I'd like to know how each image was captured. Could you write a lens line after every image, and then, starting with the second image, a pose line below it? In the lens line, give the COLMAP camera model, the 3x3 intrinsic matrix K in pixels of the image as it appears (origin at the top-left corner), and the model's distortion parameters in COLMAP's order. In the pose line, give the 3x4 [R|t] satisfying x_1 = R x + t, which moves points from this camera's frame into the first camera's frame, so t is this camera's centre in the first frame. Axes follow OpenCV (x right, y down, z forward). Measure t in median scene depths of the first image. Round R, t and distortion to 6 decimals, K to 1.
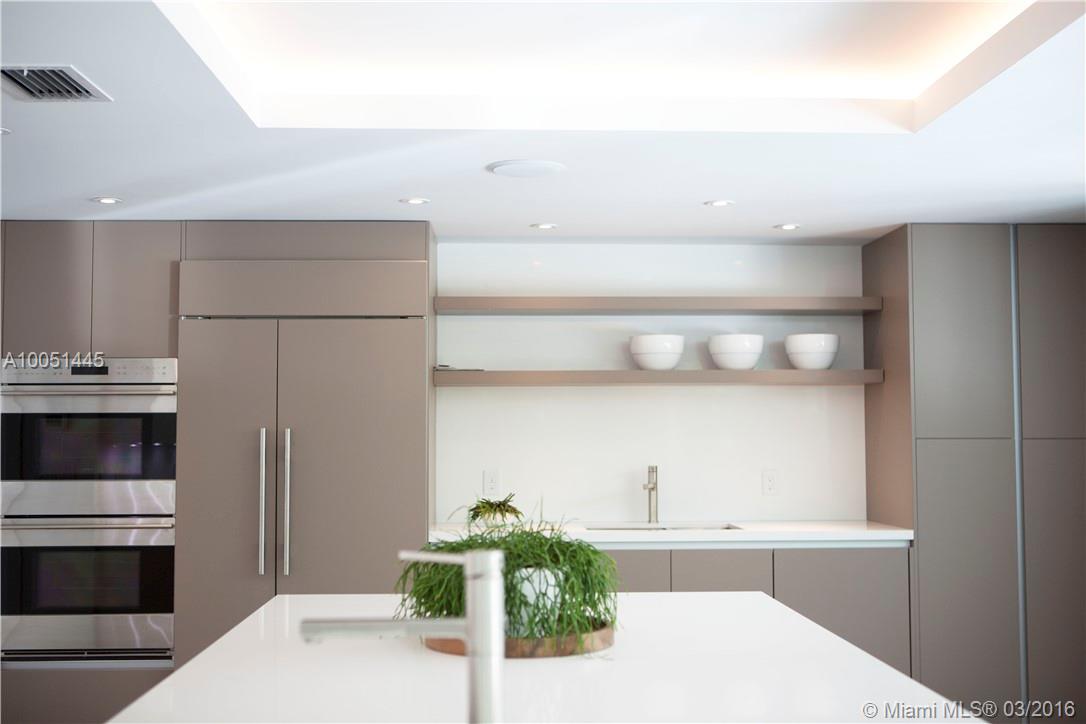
lens RADIAL K [[1328.8, 0, 543.0], [0, 1328.8, 362.0], [0, 0, 1]] dist [-0.006034, 0.002478]
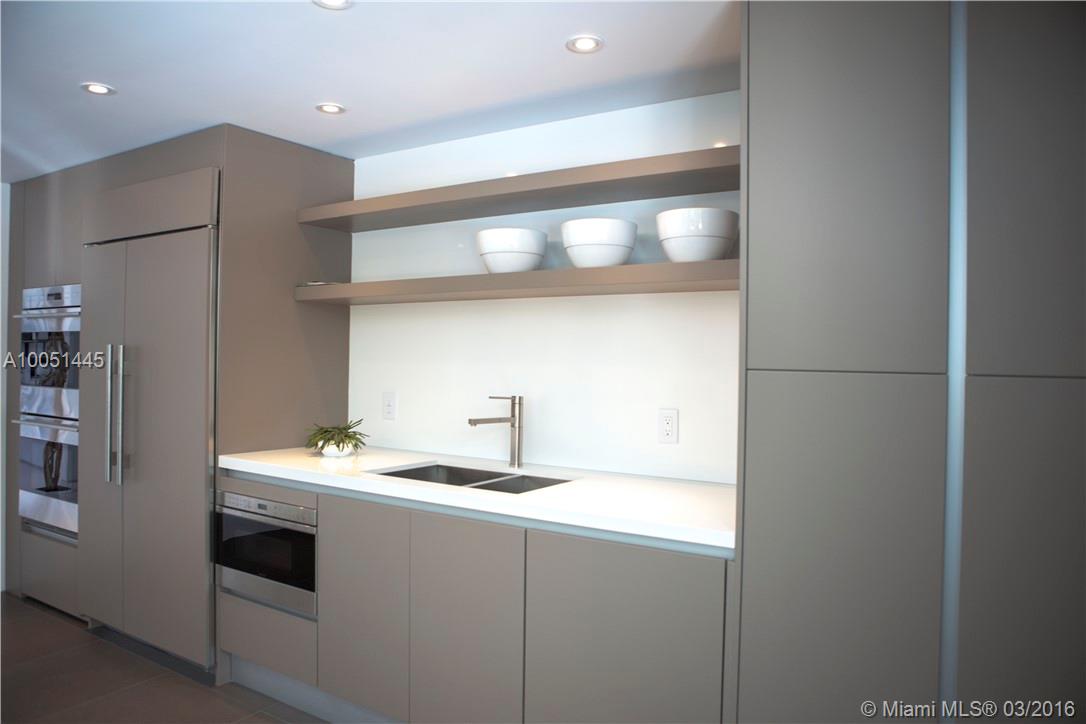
lens RADIAL K [[750.9, 0, 543.0], [0, 750.9, 362.0], [0, 0, 1]] dist [-0.098401, 0.073174]
pose [[0.819247, 0.016506, -0.573203, 0.403474], [0.012379, 0.998844, 0.046454, 0.040362], [0.573307, -0.045153, 0.818095, 0.712247]]
